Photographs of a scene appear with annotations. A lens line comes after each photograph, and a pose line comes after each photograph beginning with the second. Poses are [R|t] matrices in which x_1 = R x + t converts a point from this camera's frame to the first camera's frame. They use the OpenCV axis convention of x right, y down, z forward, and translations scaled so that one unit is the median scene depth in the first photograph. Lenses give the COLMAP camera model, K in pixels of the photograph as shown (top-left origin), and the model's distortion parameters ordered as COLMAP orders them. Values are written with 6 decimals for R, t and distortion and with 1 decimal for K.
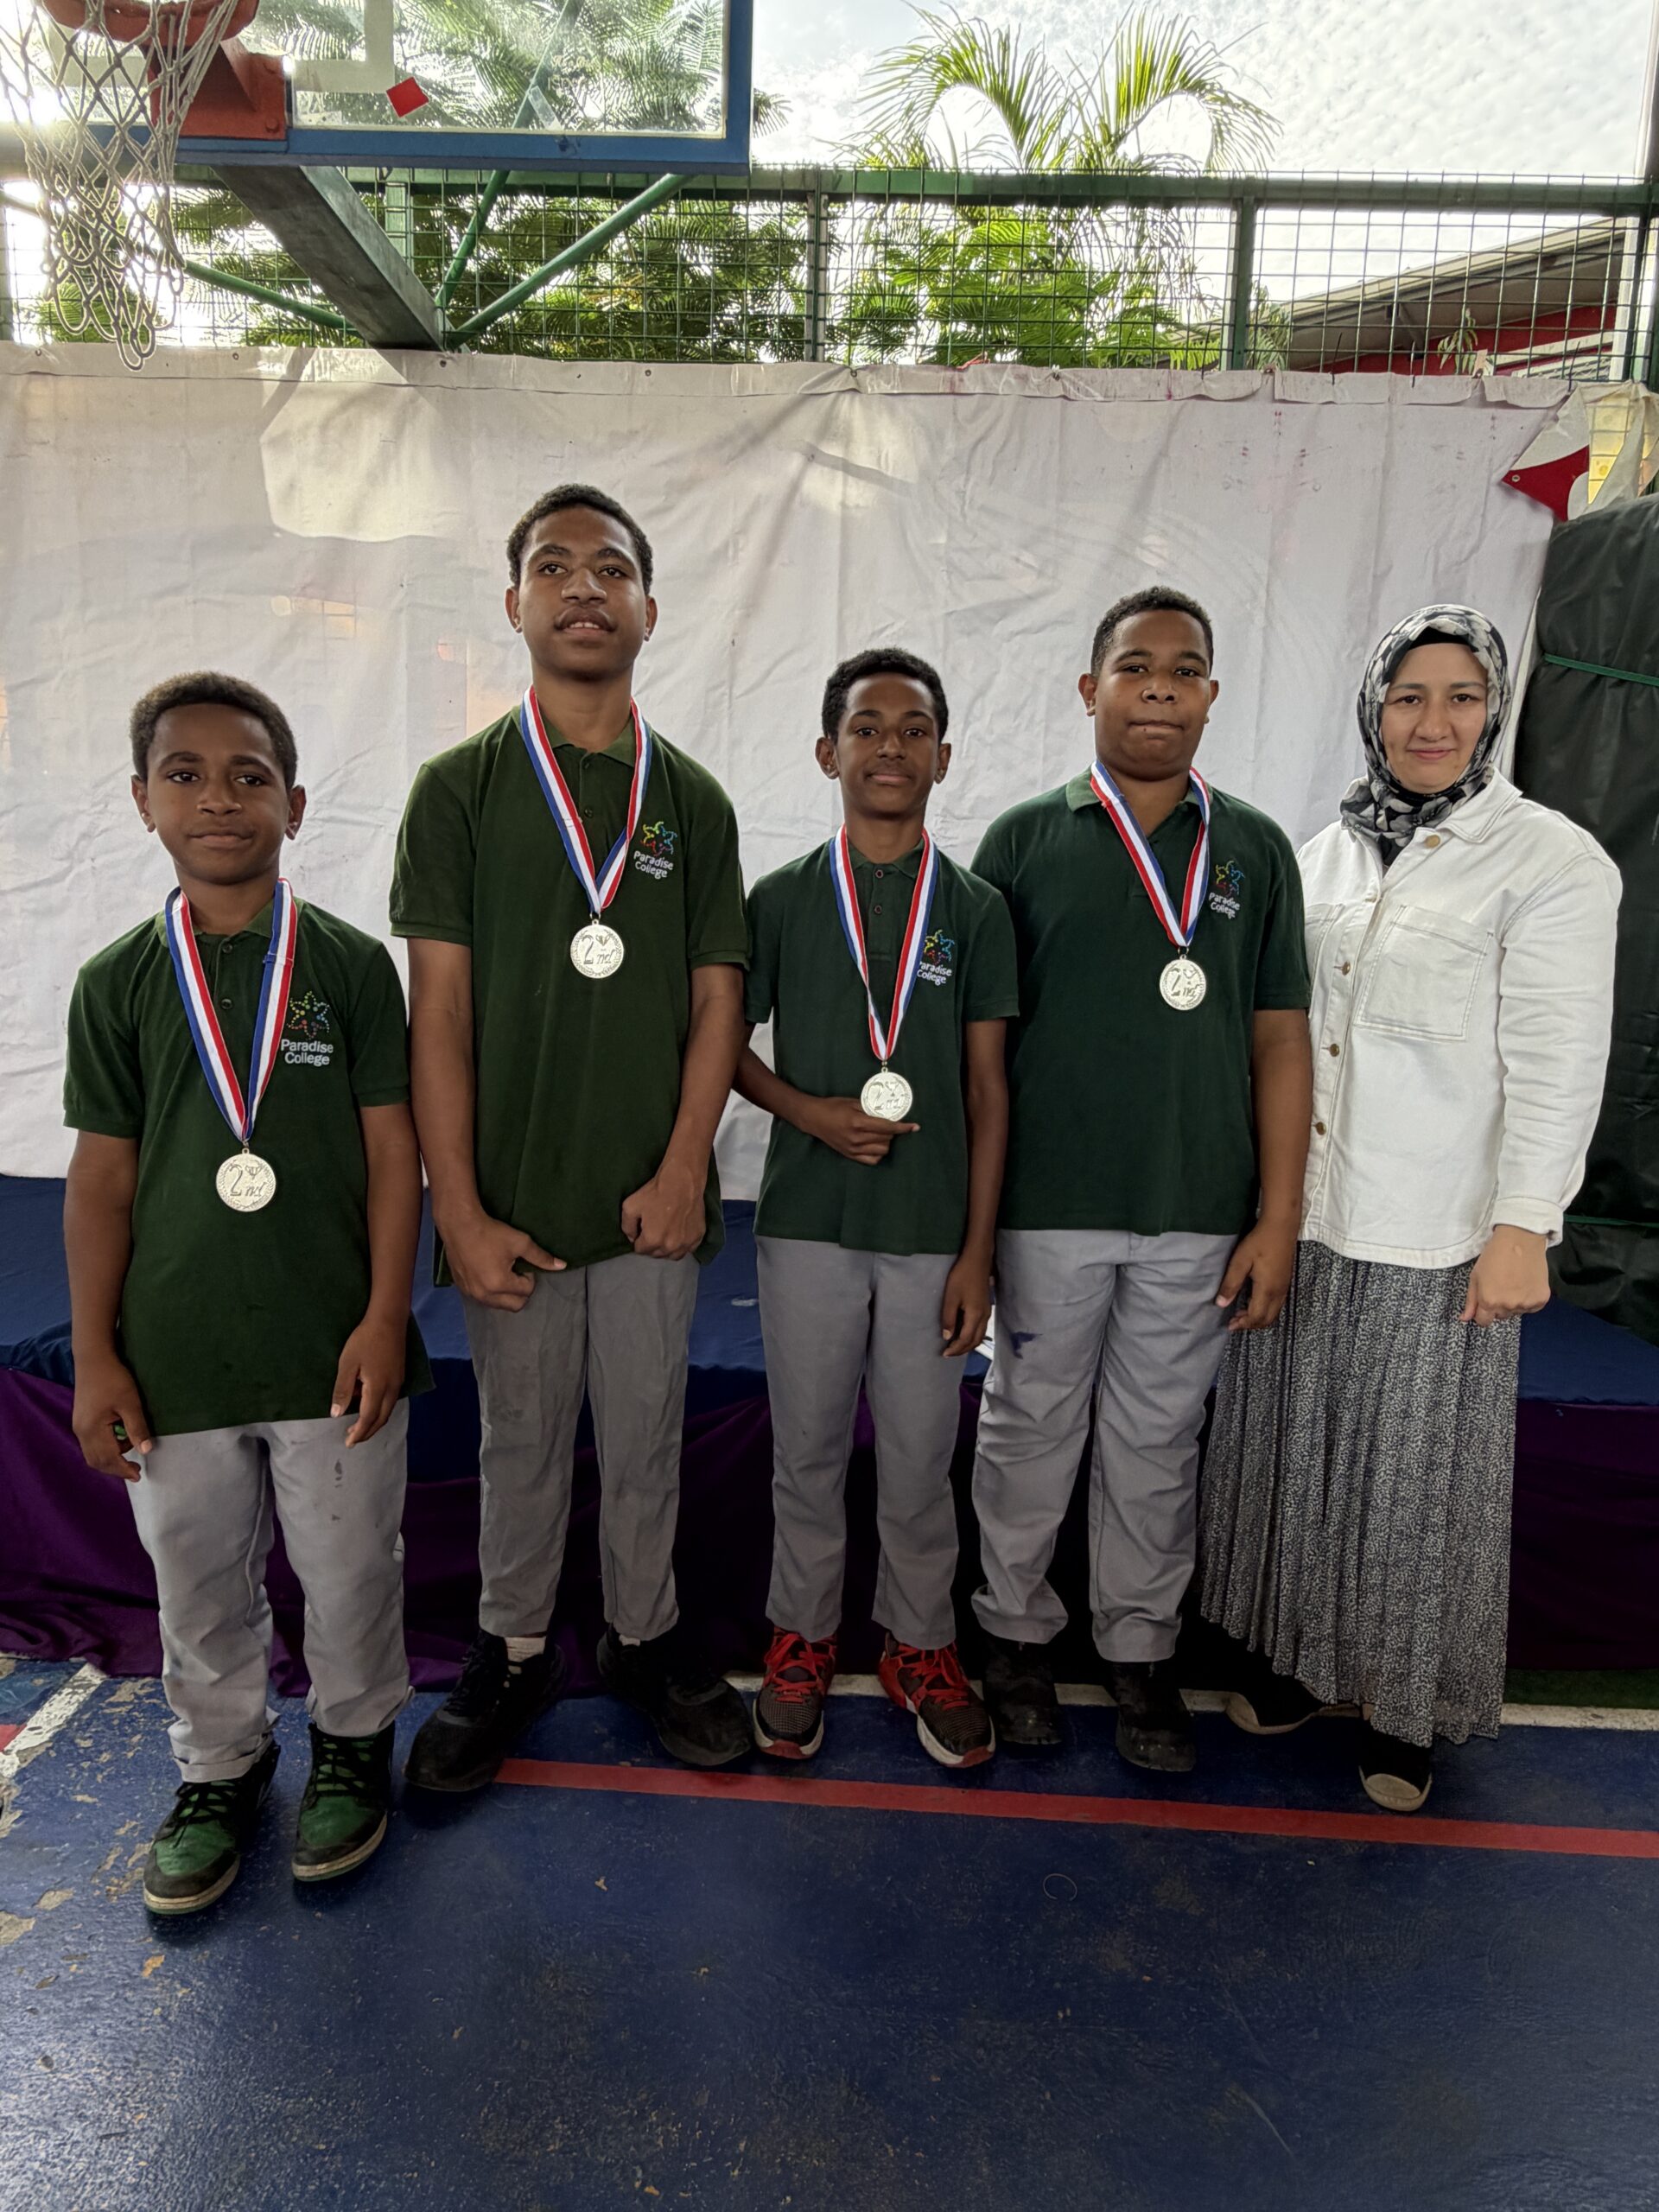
lens RADIAL K [[1218.3, 0, 818.7], [0, 1218.3, 1110.4], [0, 0, 1]] dist [-0.021564, 0.006599]
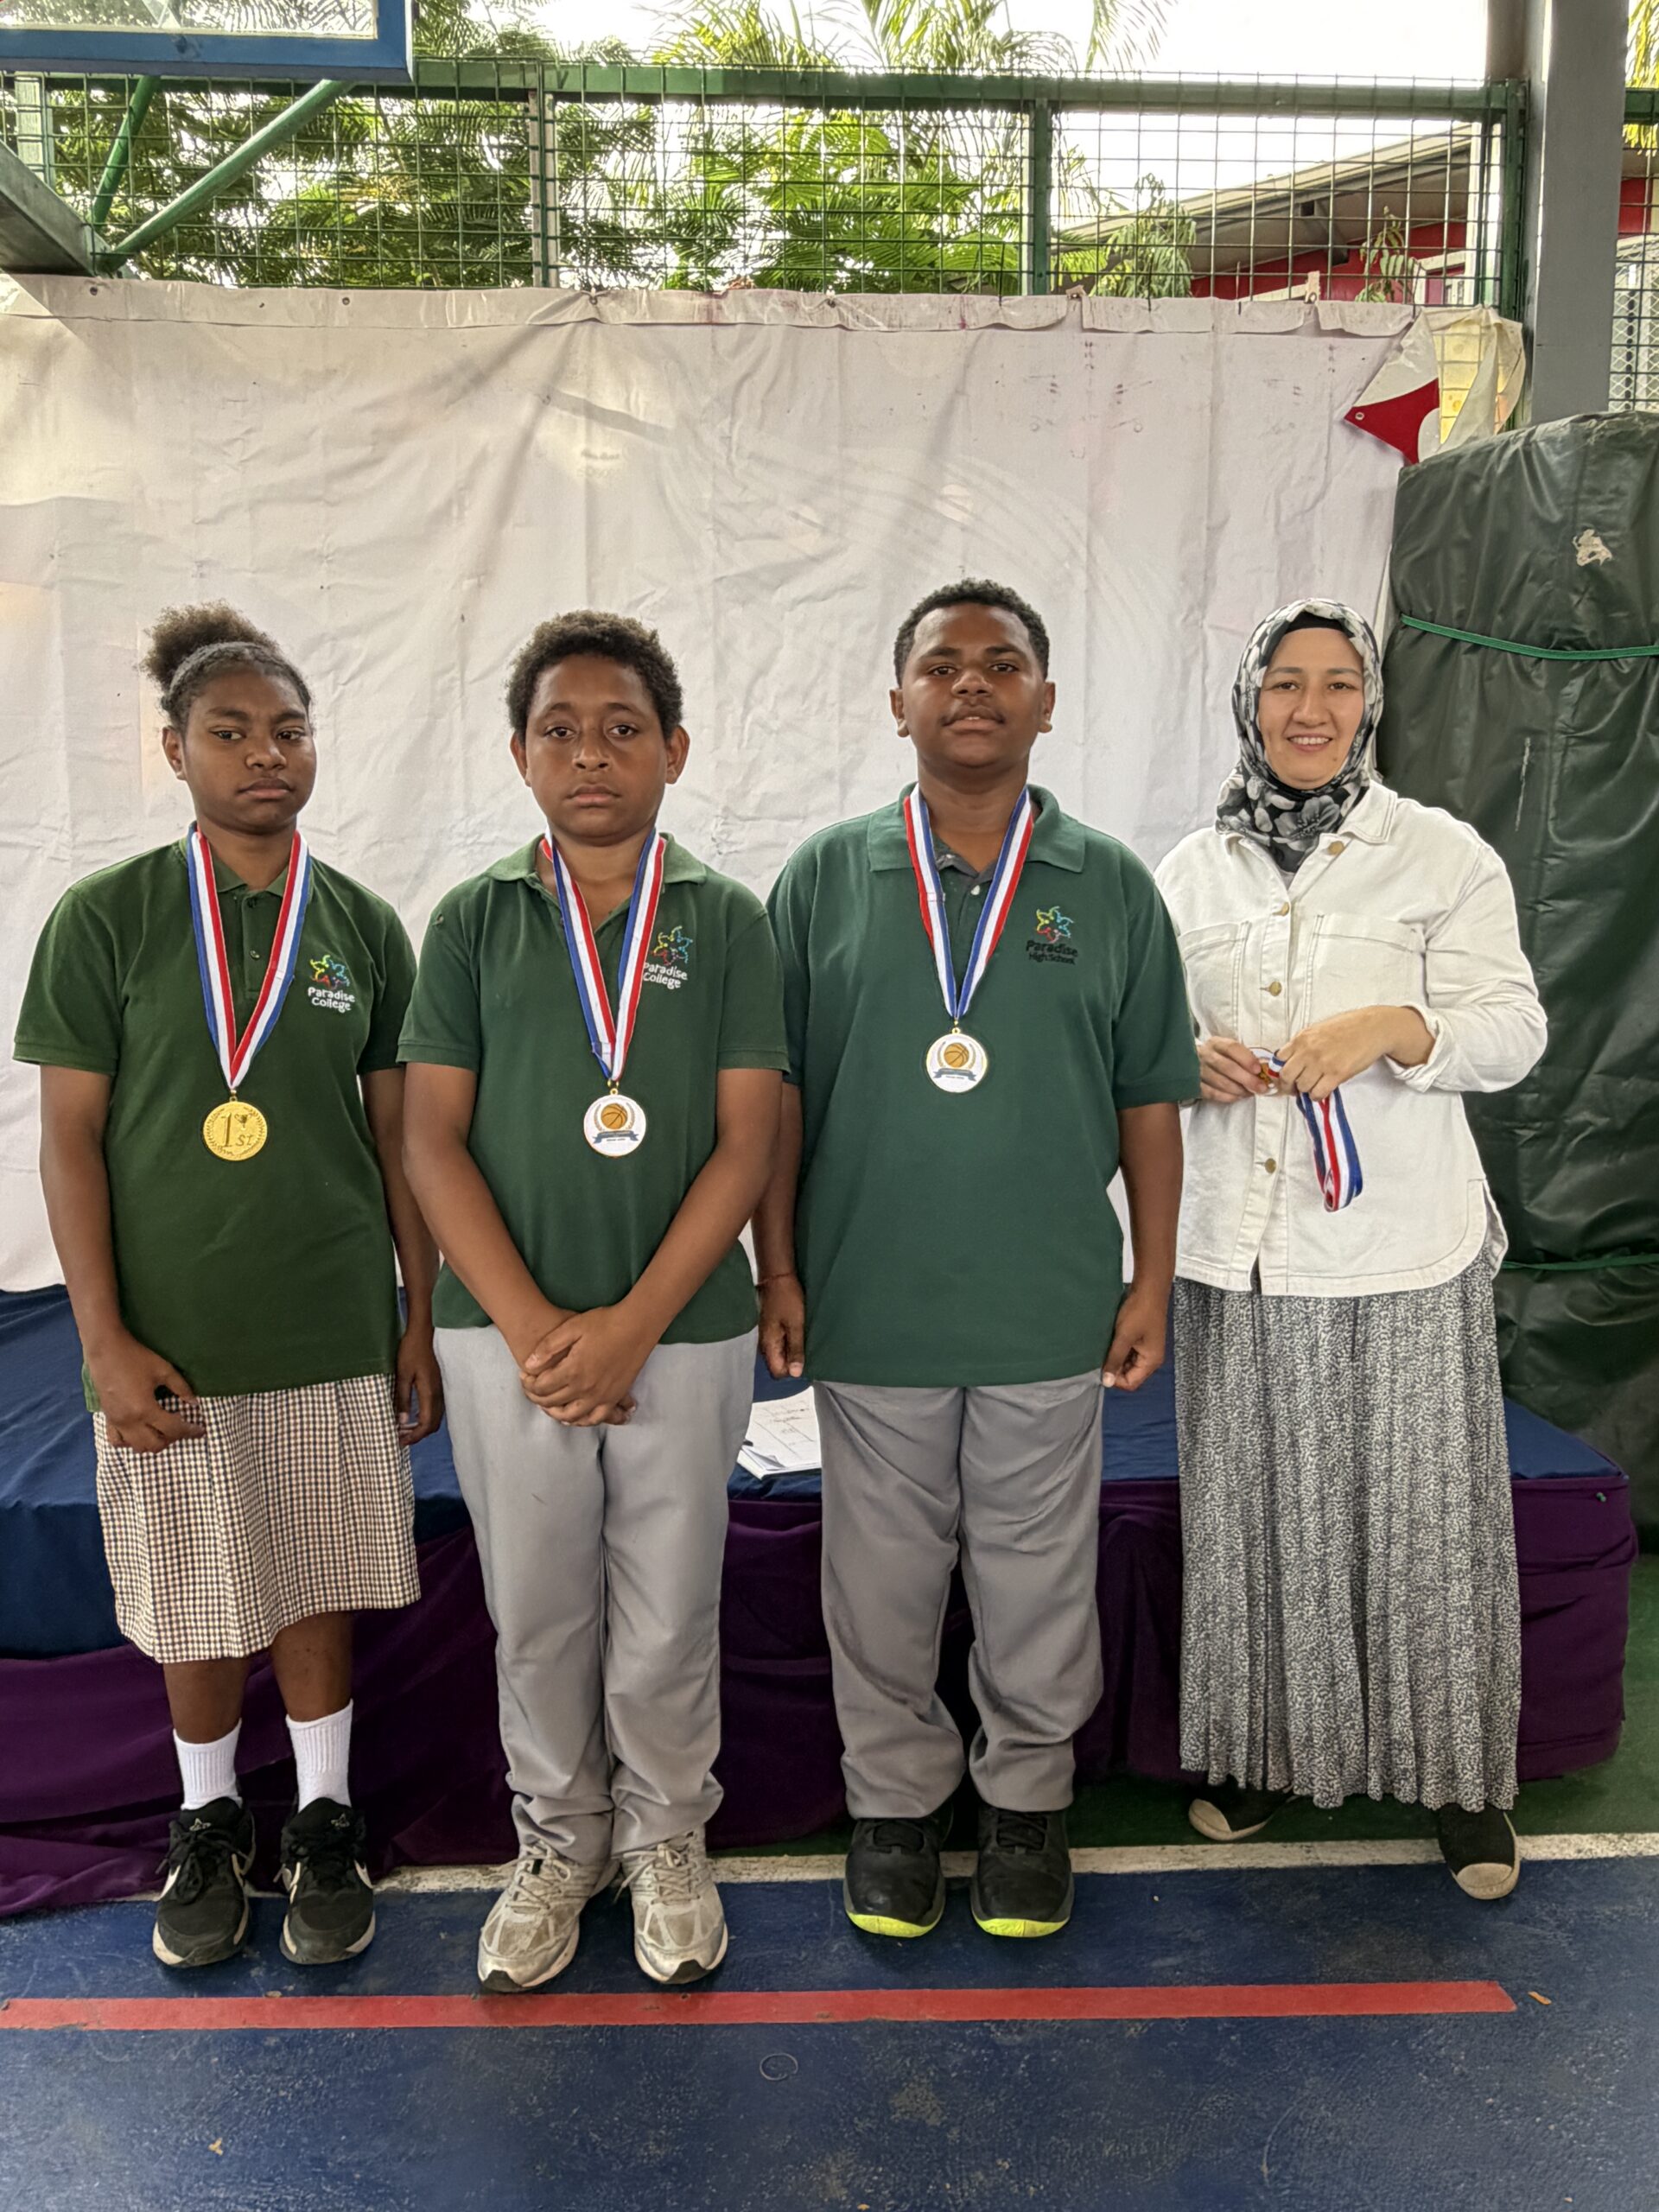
lens RADIAL K [[1489.6, 0, 832.9], [0, 1489.6, 1110.6], [0, 0, 1]] dist [-0.026040, 0.012646]
pose [[0.996604, -0.040625, 0.071619, 0.102043], [0.042819, 0.998651, -0.029381, -0.007131], [-0.070329, 0.032348, 0.996999, -0.024134]]
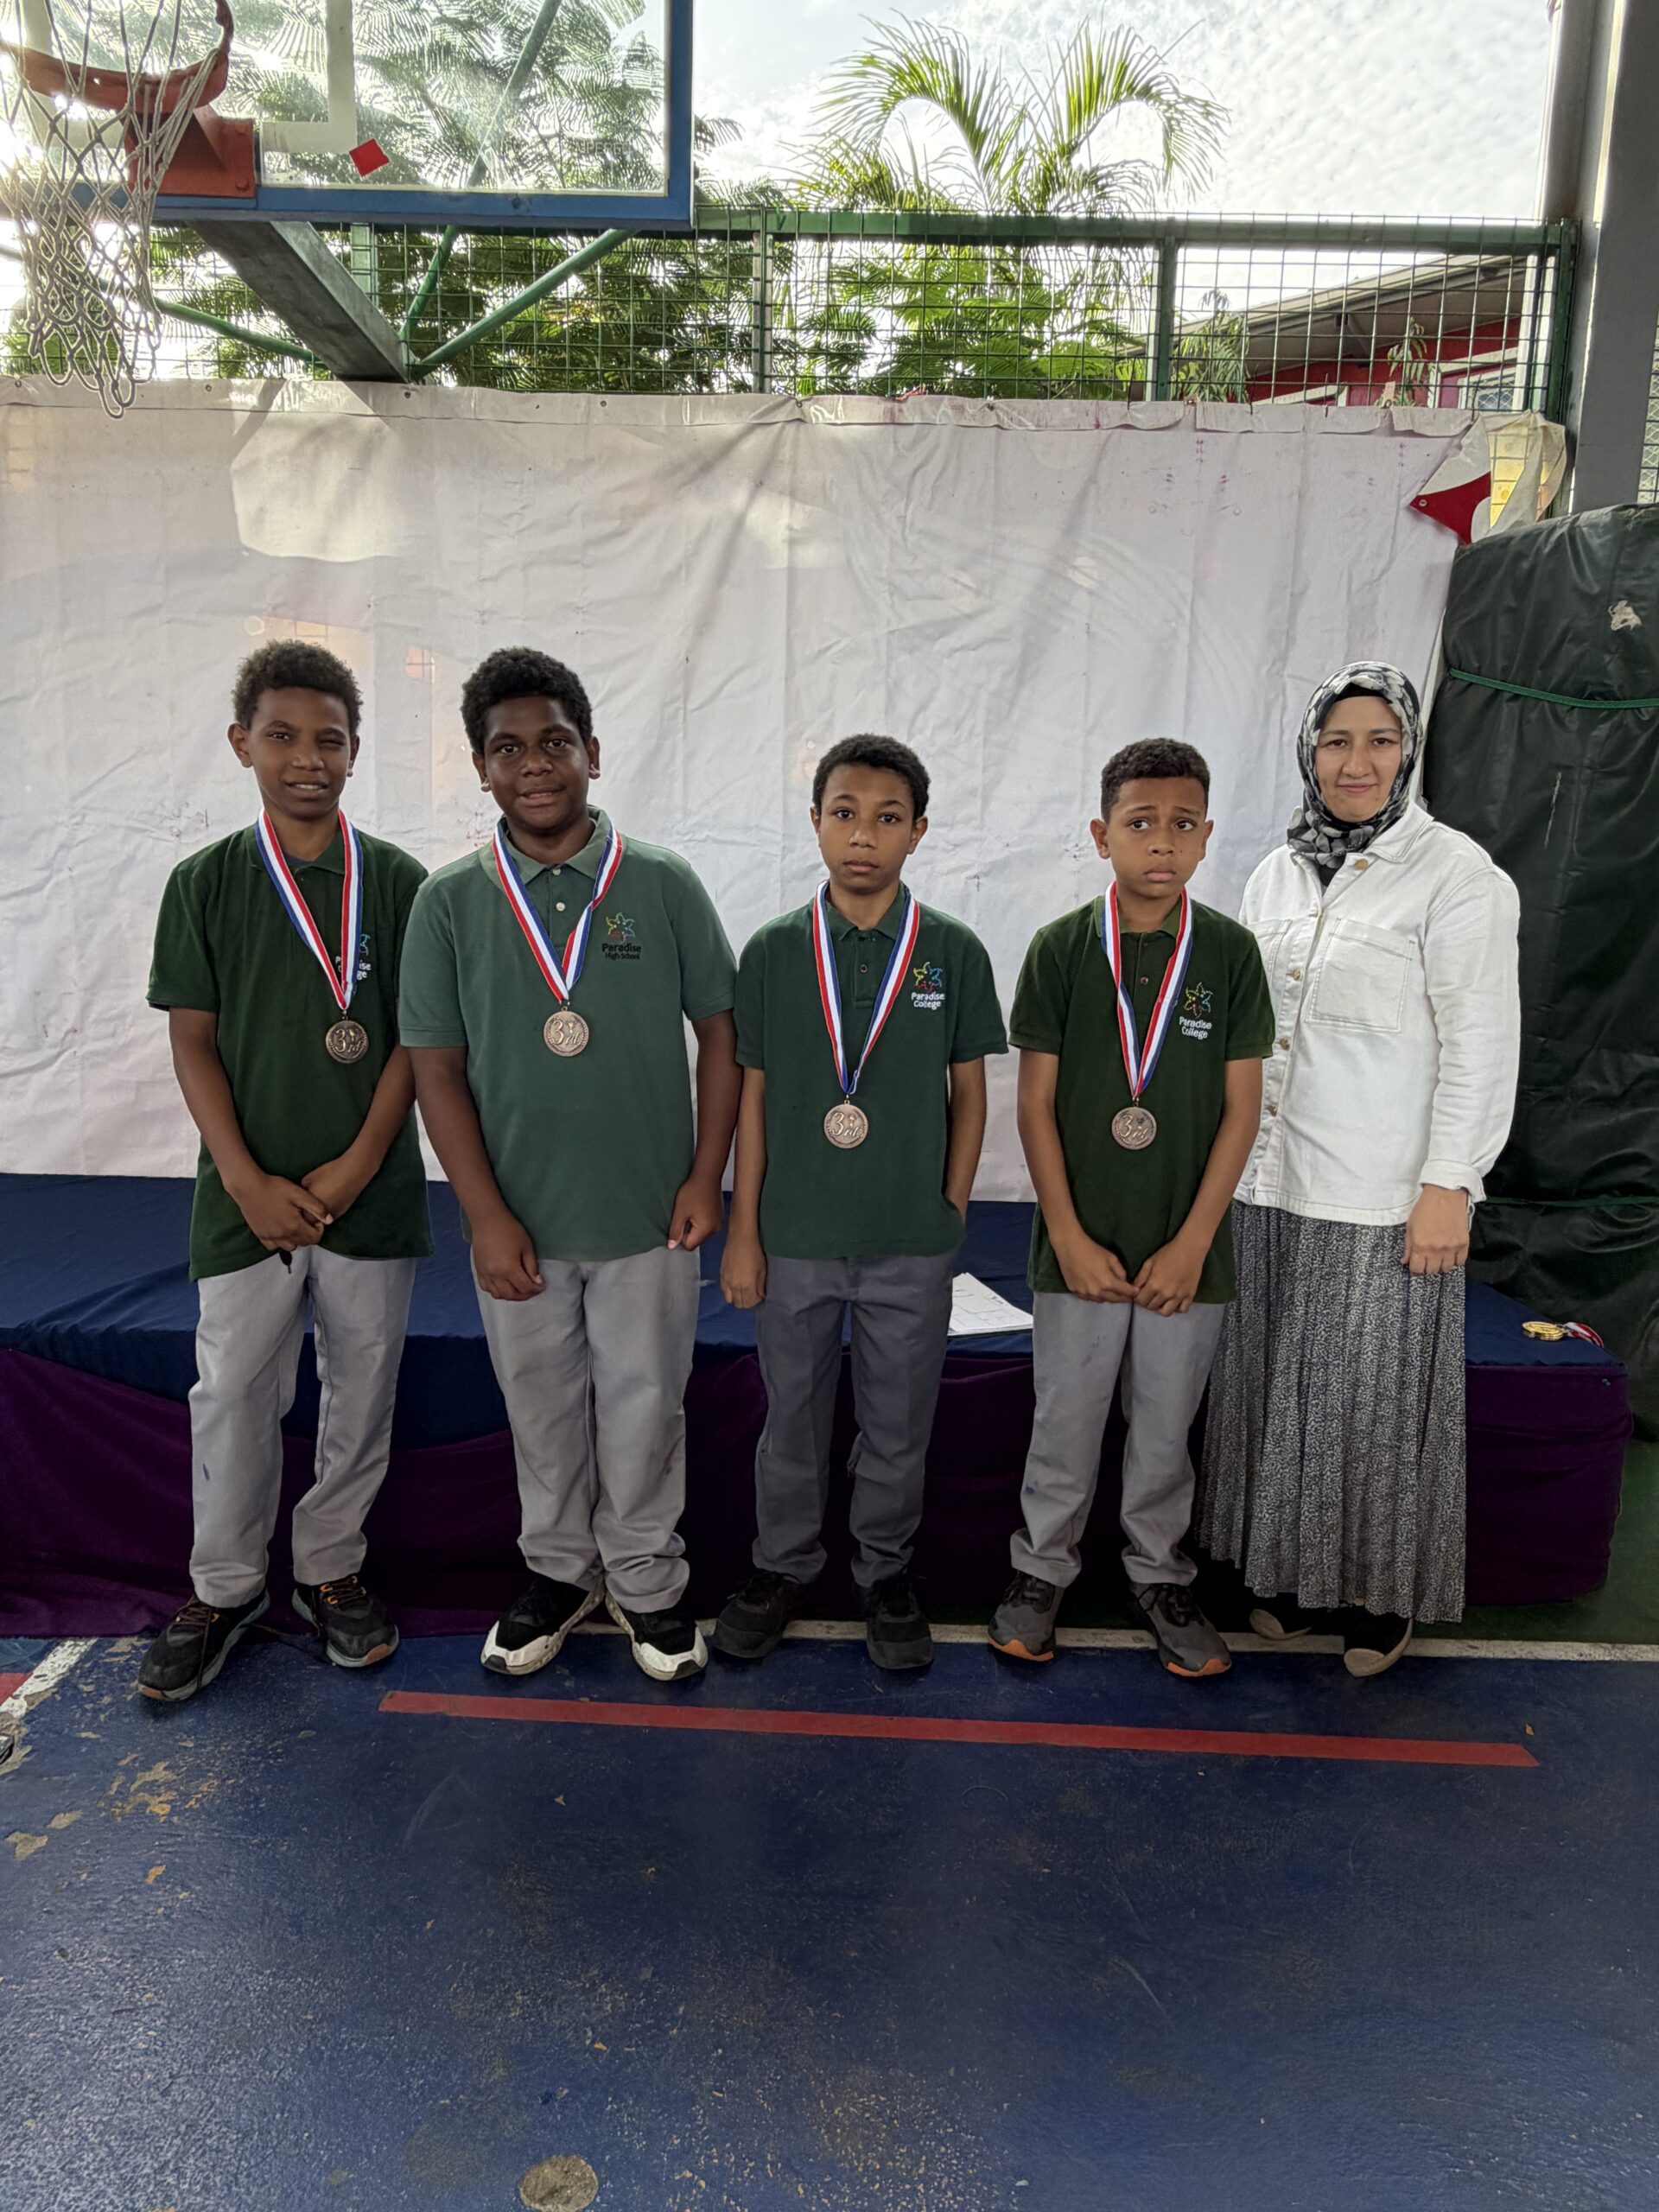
lens RADIAL K [[1218.3, 0, 815.9], [0, 1218.3, 1114.2], [0, 0, 1]] dist [-0.021564, 0.006599]
pose [[0.999848, -0.009352, 0.014722, 0.023245], [0.009280, 0.999945, 0.004944, 0.003931], [-0.014768, -0.004807, 0.999879, -0.058271]]
